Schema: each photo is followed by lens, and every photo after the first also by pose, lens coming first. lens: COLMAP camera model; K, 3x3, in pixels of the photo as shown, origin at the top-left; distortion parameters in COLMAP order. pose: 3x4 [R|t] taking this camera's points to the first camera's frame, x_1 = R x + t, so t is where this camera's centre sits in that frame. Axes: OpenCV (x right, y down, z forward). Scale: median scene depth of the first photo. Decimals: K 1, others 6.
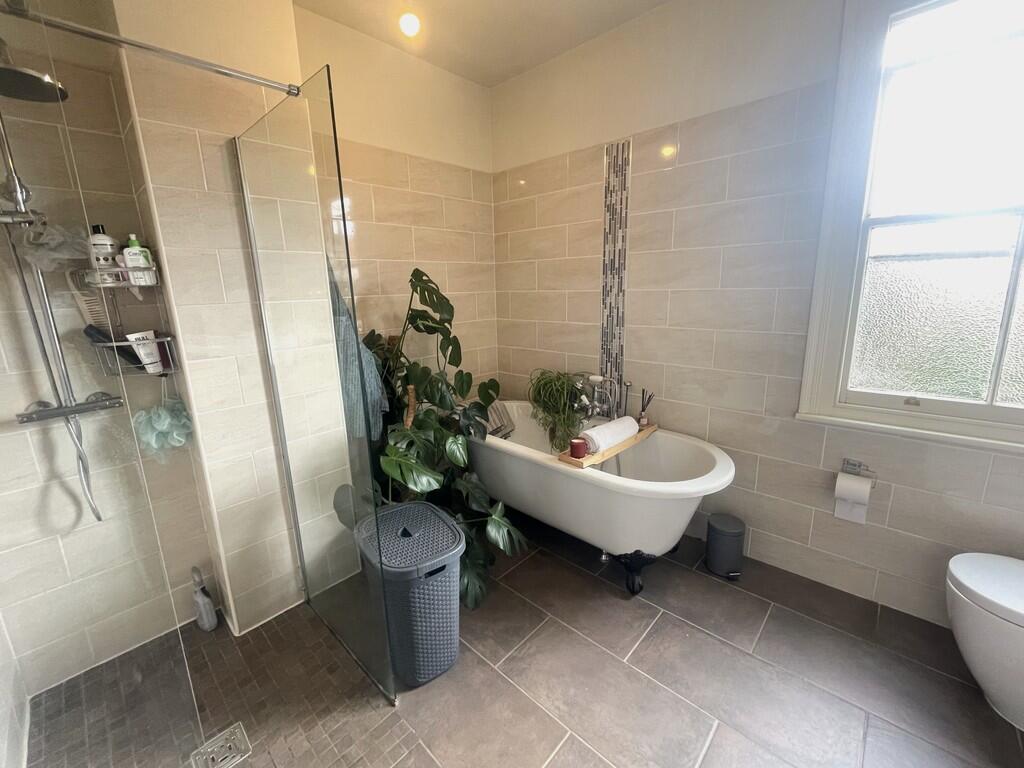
lens RADIAL K [[427.6, 0, 509.3], [0, 427.6, 376.6], [0, 0, 1]] dist [-0.001495, 0.000397]
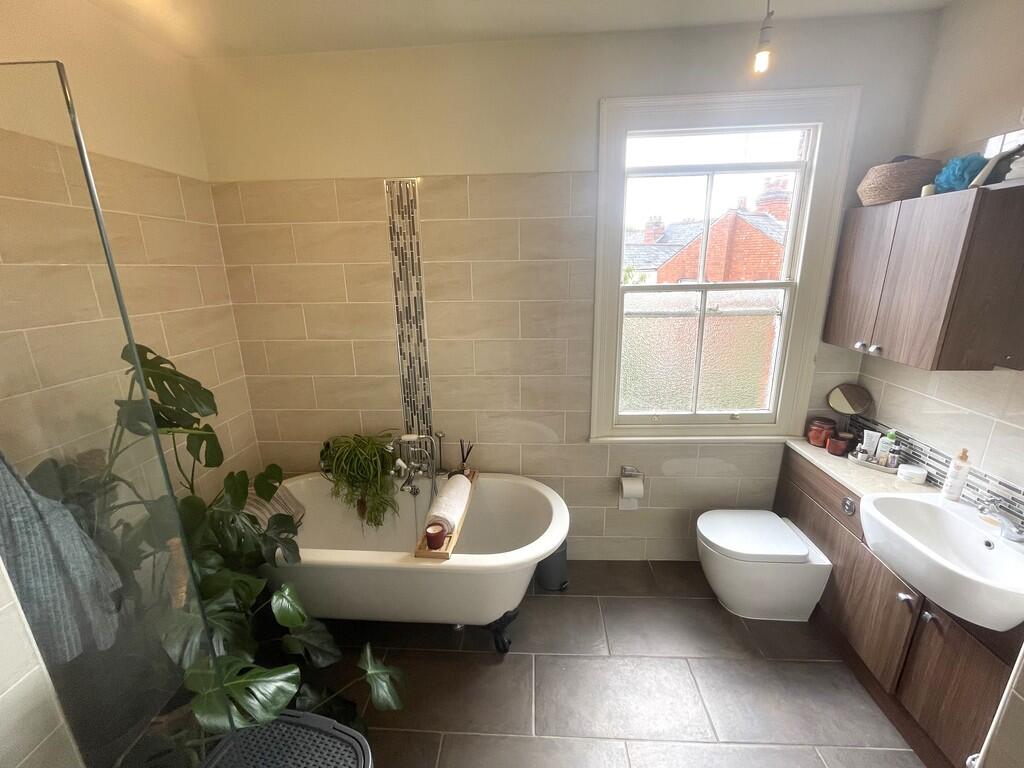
lens RADIAL K [[416.6, 0, 513.5], [0, 416.6, 377.3], [0, 0, 1]] dist [-0.001116, 0.000060]
pose [[0.765319, -0.154155, 0.624918, -0.166618], [0.131770, 0.987857, 0.082310, -0.170605], [-0.630019, 0.019353, 0.776339, 0.168059]]
